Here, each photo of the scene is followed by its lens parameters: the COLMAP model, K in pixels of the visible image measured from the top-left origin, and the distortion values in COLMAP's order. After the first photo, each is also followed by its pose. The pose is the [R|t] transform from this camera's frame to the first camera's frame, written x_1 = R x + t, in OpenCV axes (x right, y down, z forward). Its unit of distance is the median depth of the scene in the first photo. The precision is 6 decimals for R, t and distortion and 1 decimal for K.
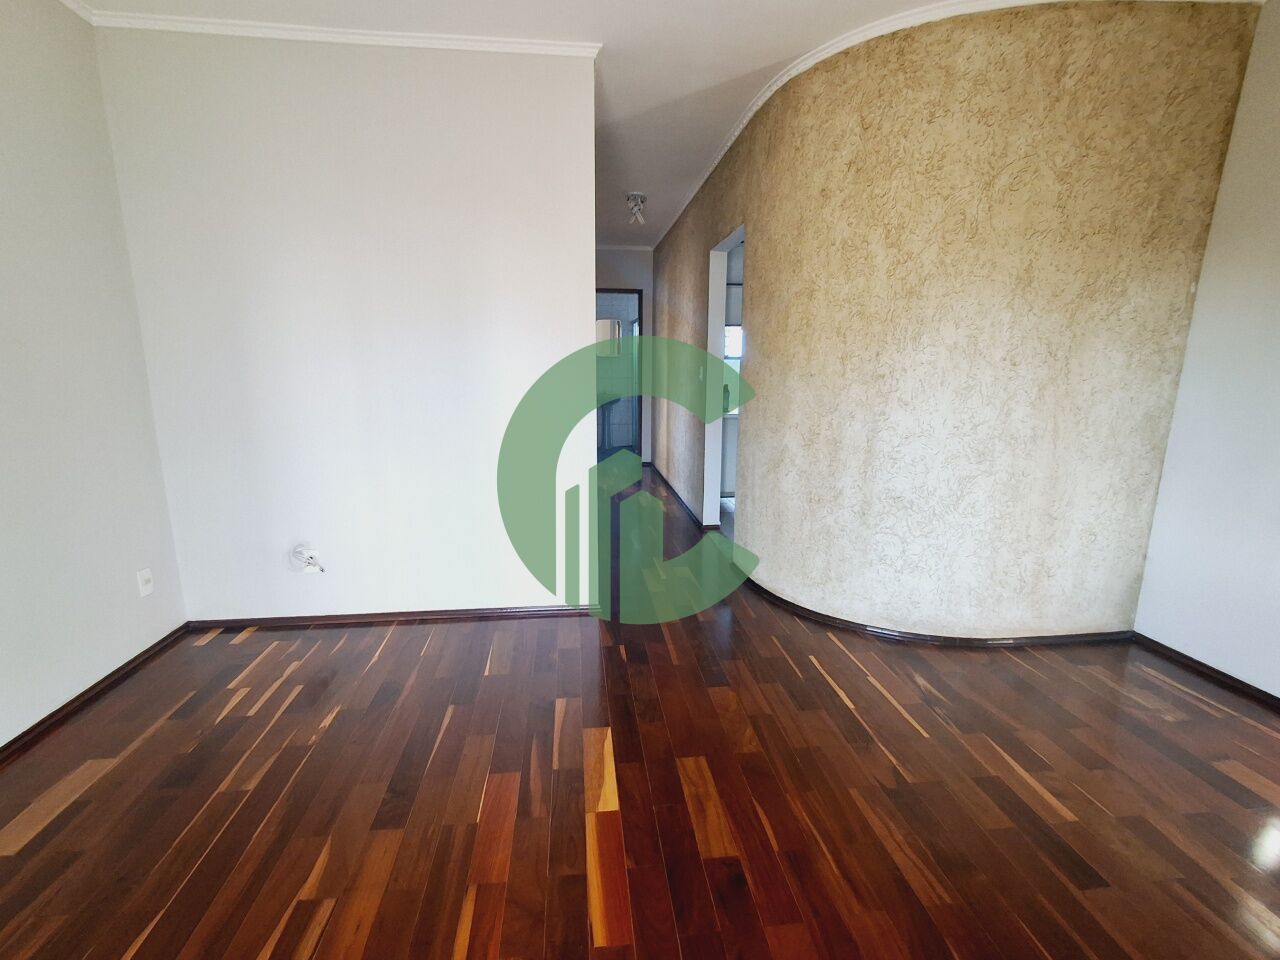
lens RADIAL K [[583.0, 0, 640.0], [0, 583.0, 480.0], [0, 0, 1]] dist [-0.014590, 0.012708]
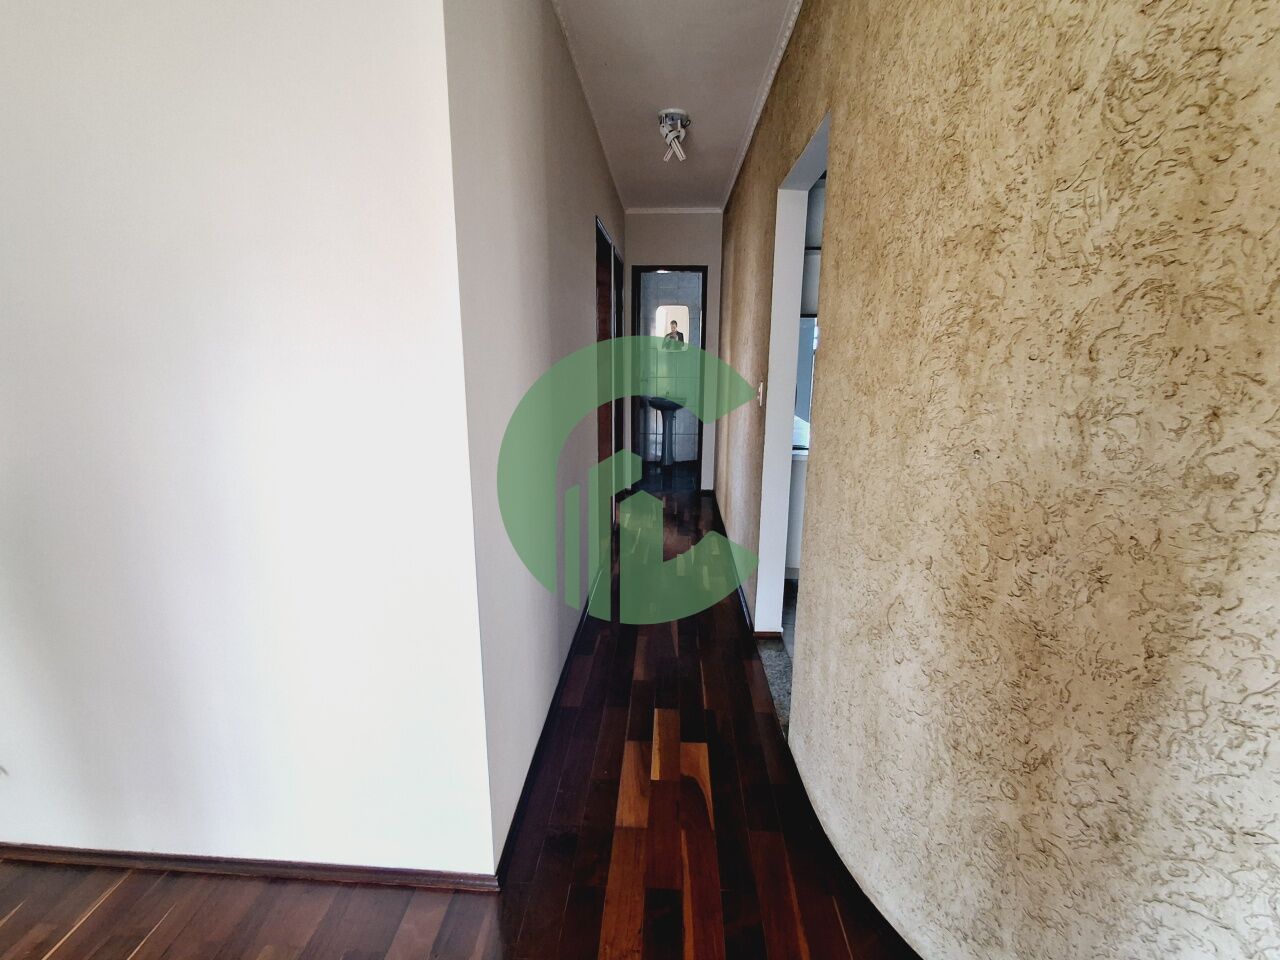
lens RADIAL K [[583.0, 0, 640.0], [0, 583.0, 480.0], [0, 0, 1]] dist [-0.014590, 0.012708]
pose [[0.985220, 0.039615, -0.166649, 0.139514], [-0.035680, 0.999011, 0.026542, -0.166161], [0.167536, -0.020204, 0.985659, 0.588241]]
